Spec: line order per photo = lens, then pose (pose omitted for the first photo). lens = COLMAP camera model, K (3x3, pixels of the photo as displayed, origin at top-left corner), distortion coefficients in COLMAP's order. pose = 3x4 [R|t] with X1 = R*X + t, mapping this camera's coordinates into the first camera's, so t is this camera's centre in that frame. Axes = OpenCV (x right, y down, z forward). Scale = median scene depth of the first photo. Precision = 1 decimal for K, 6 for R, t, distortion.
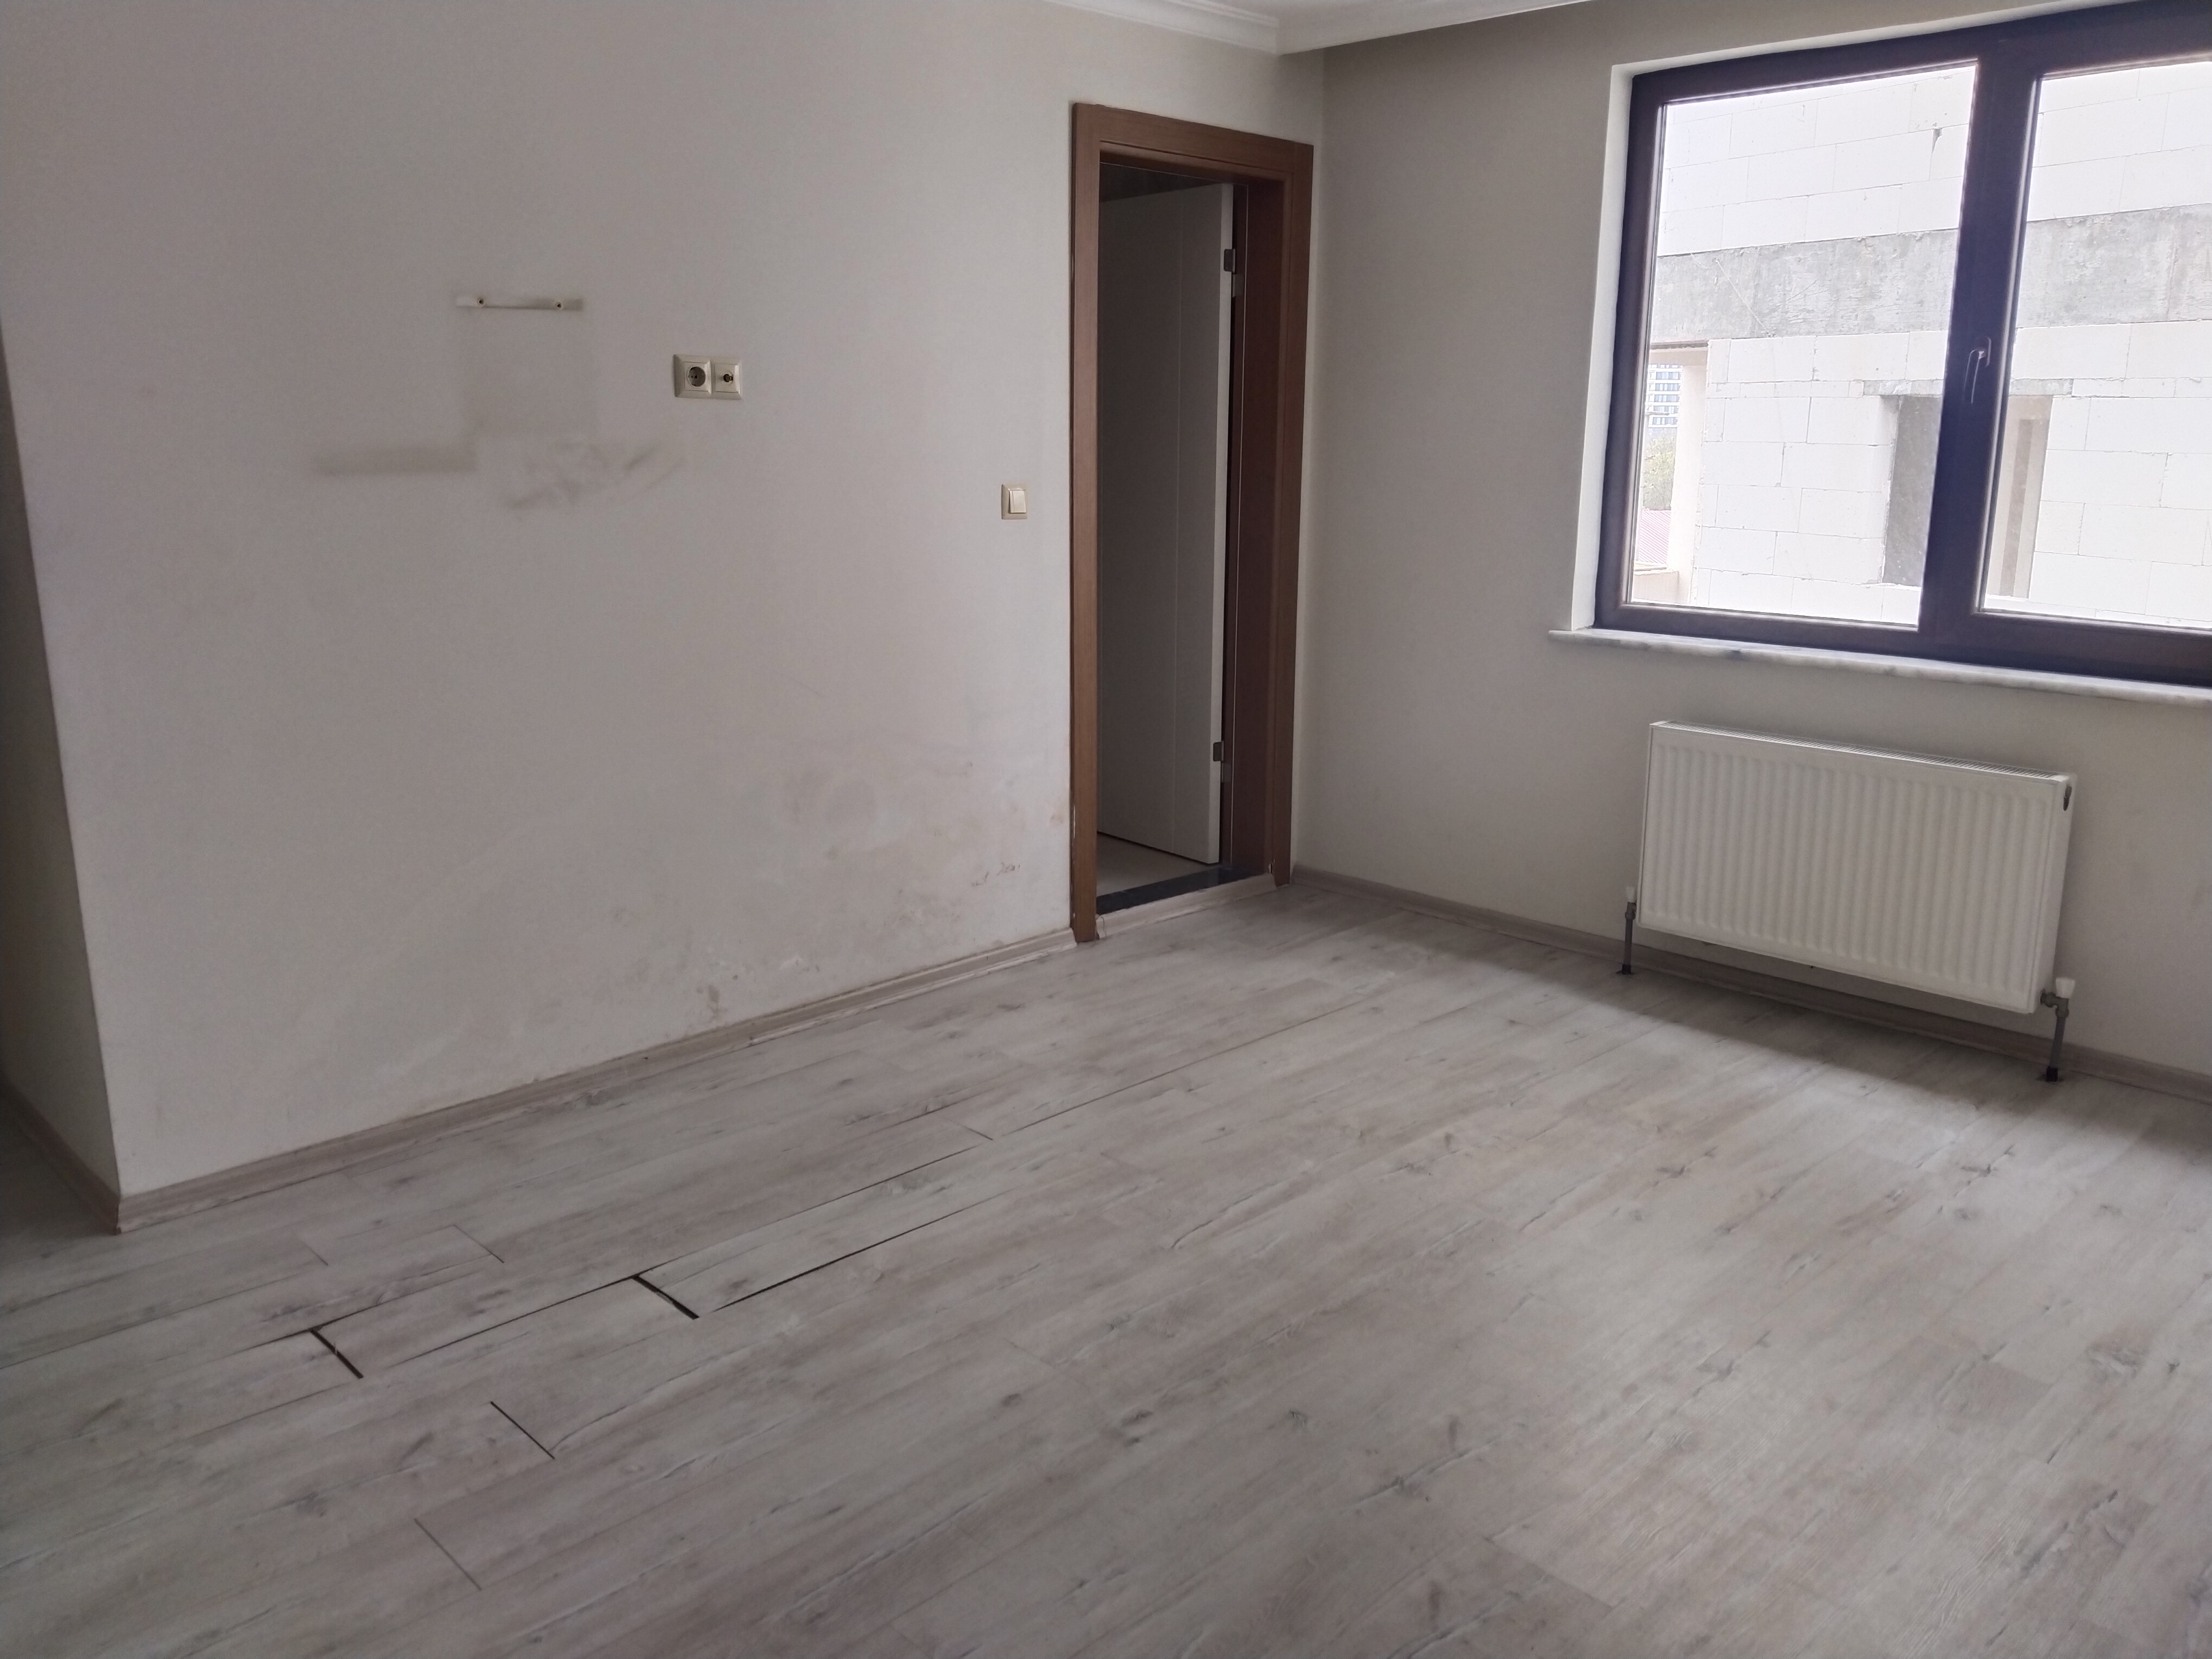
lens RADIAL K [[1726.6, 0, 1103.2], [0, 1726.6, 821.2], [0, 0, 1]] dist [0.059493, -0.105775]
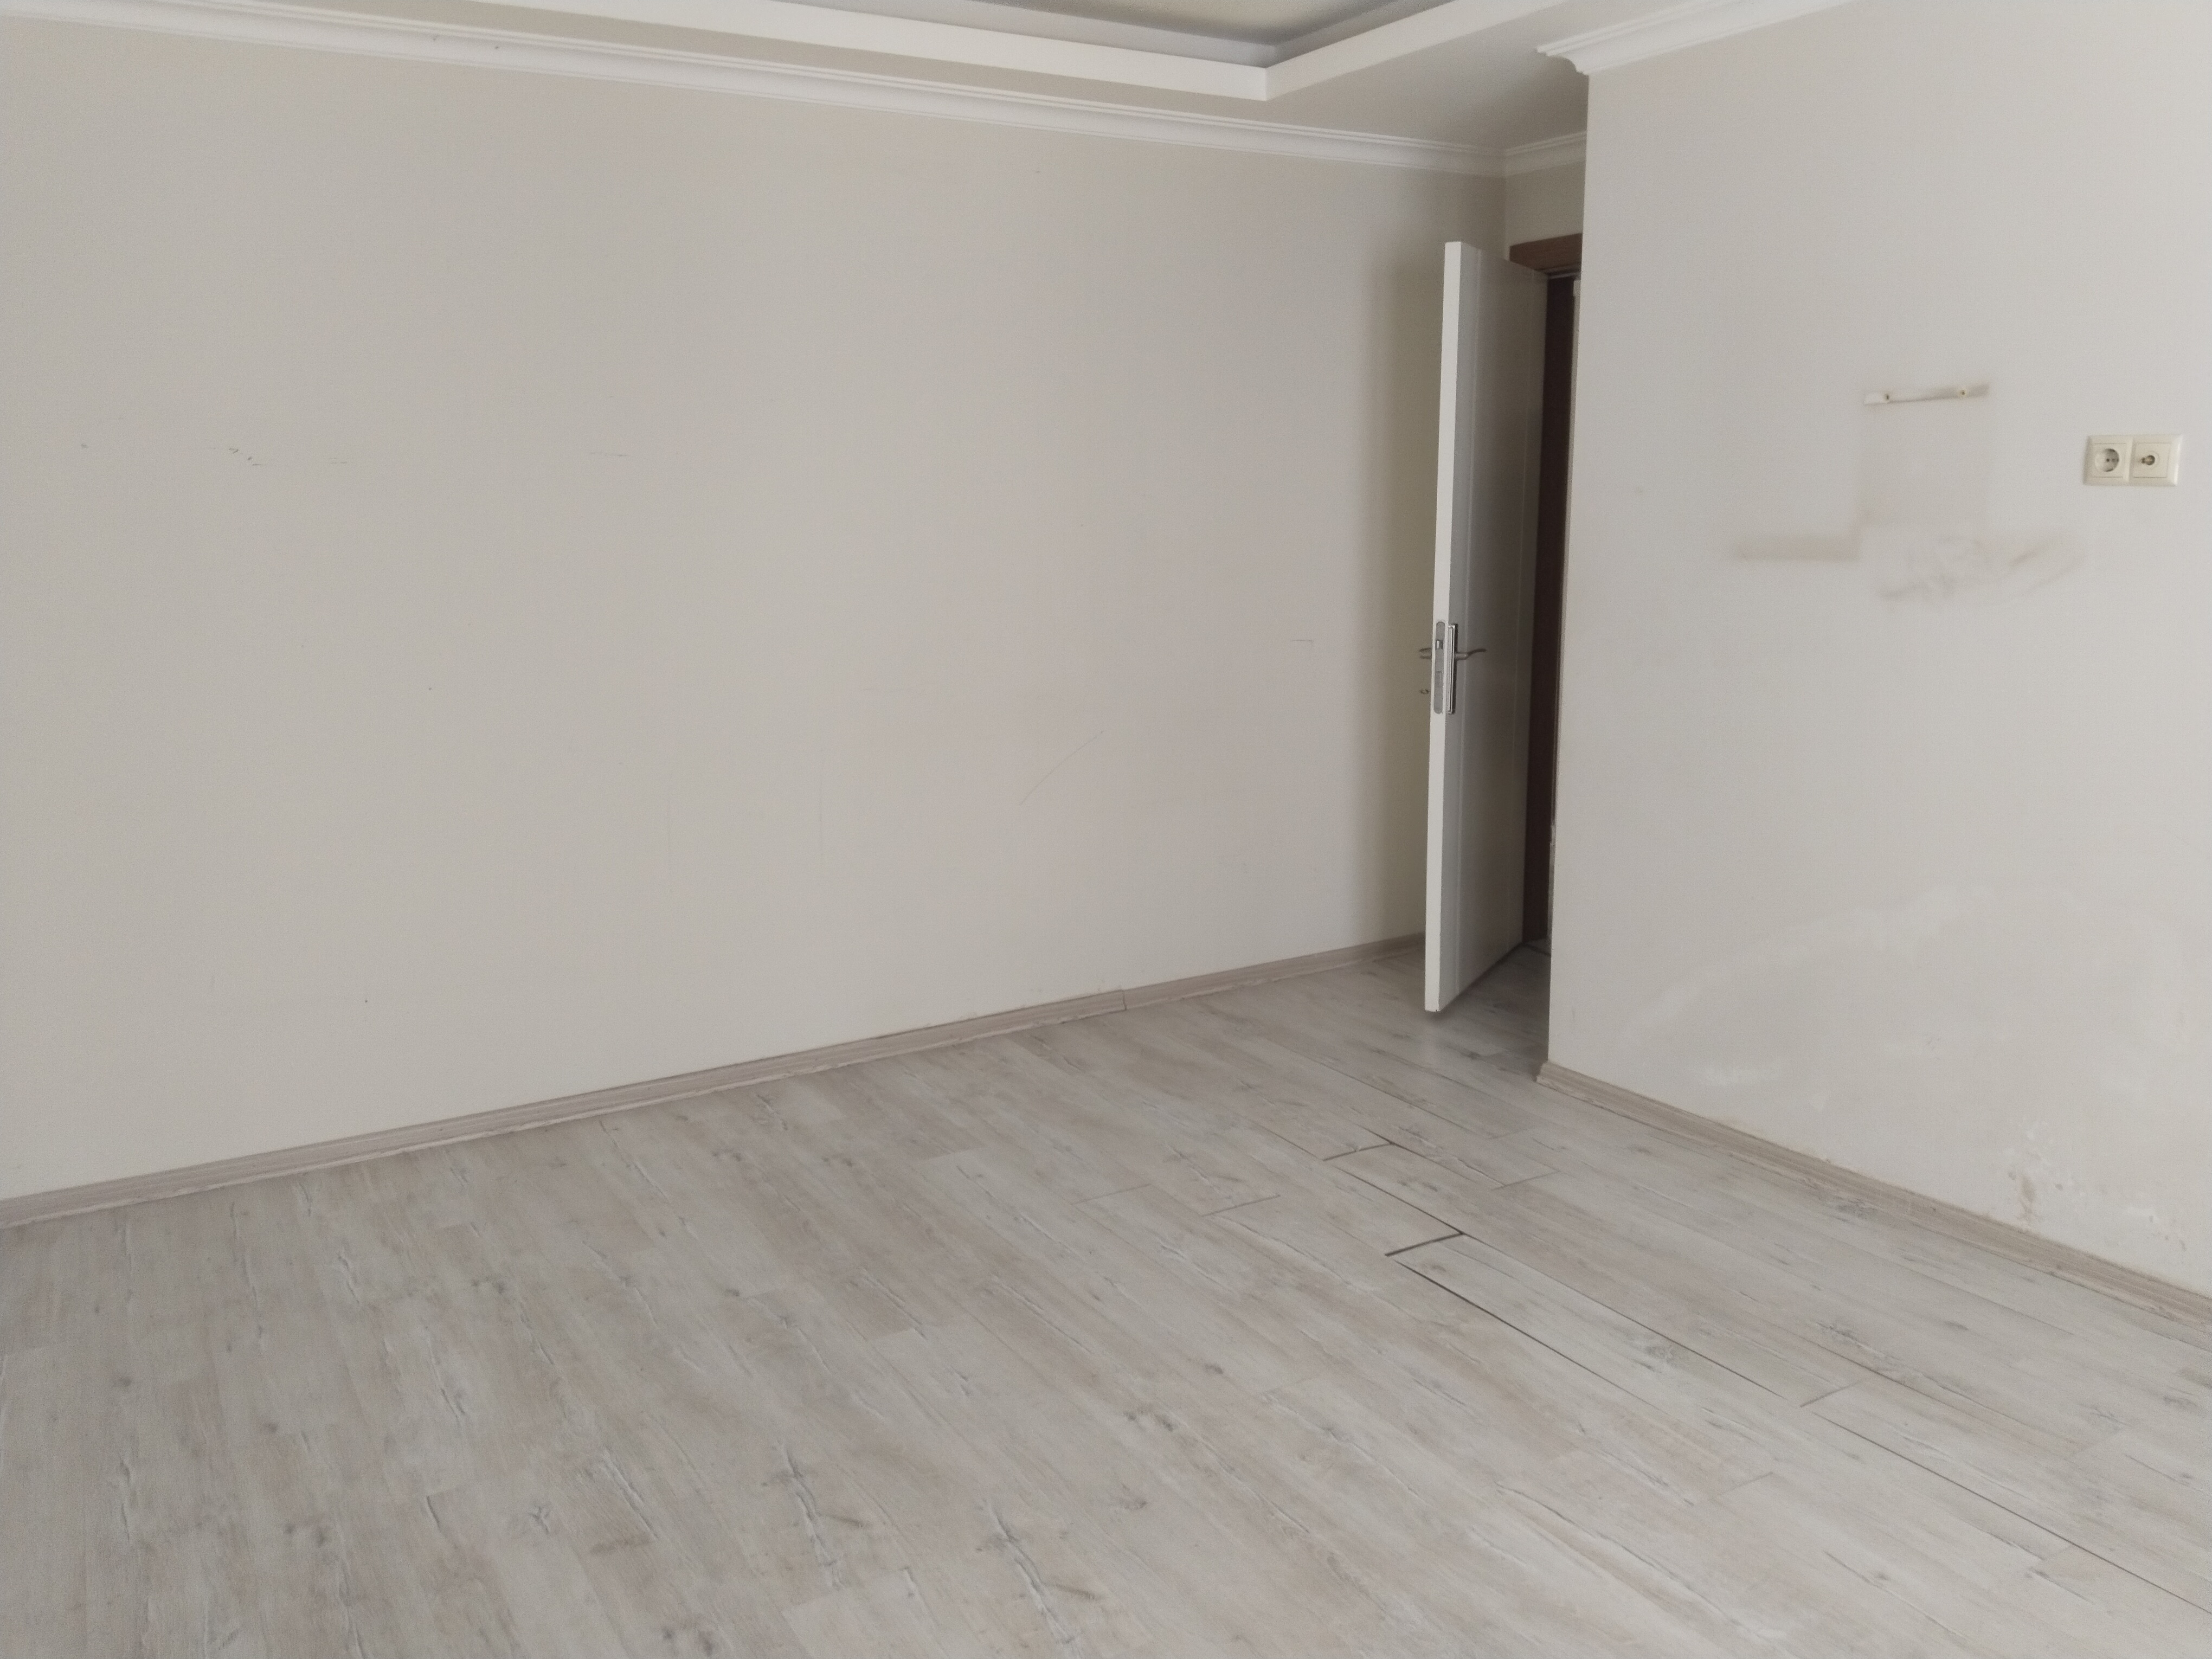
lens RADIAL K [[1726.6, 0, 1106.4], [0, 1726.6, 822.2], [0, 0, 1]] dist [0.059493, -0.105775]
pose [[-0.233383, 0.180344, -0.955515, 0.759727], [-0.208721, 0.950456, 0.230369, -0.198281], [0.949720, 0.253200, -0.184178, 0.804055]]
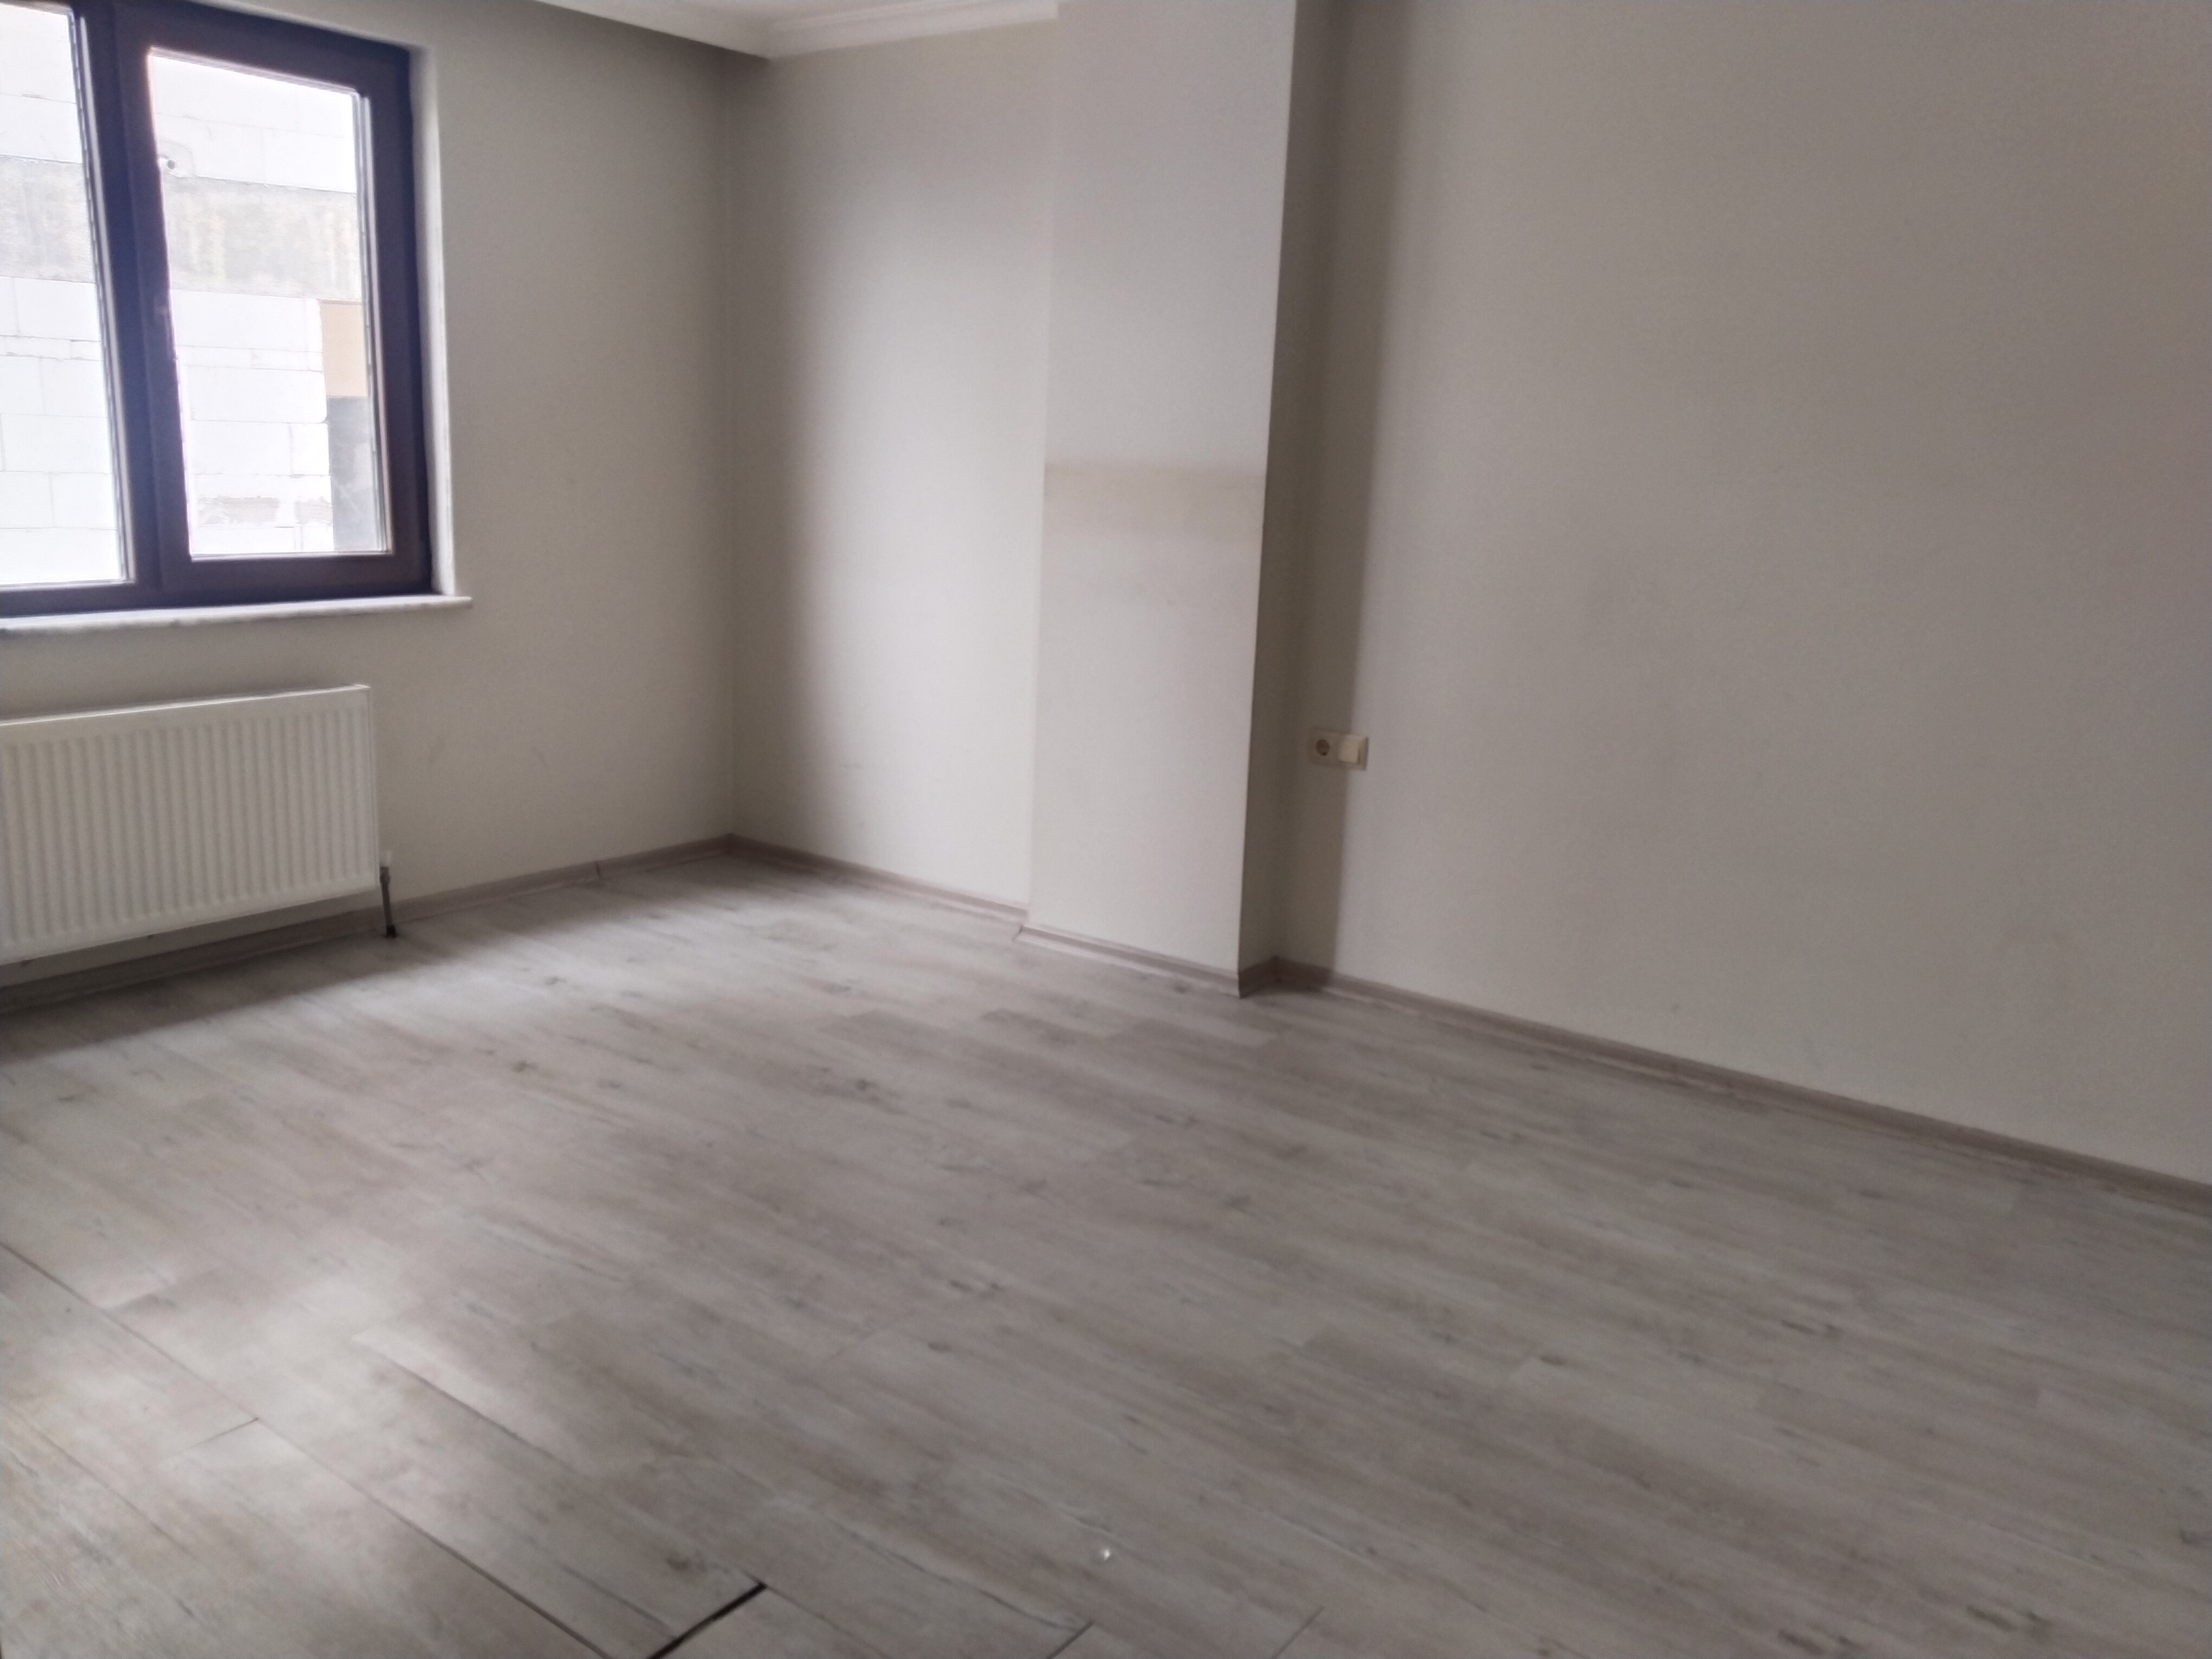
lens RADIAL K [[1726.6, 0, 1111.4], [0, 1726.6, 821.7], [0, 0, 1]] dist [0.059493, -0.105775]
pose [[-0.165041, -0.224467, 0.960404, -0.754232], [0.186166, 0.949164, 0.253831, -0.155830], [-0.968557, 0.220688, -0.114863, 0.726733]]
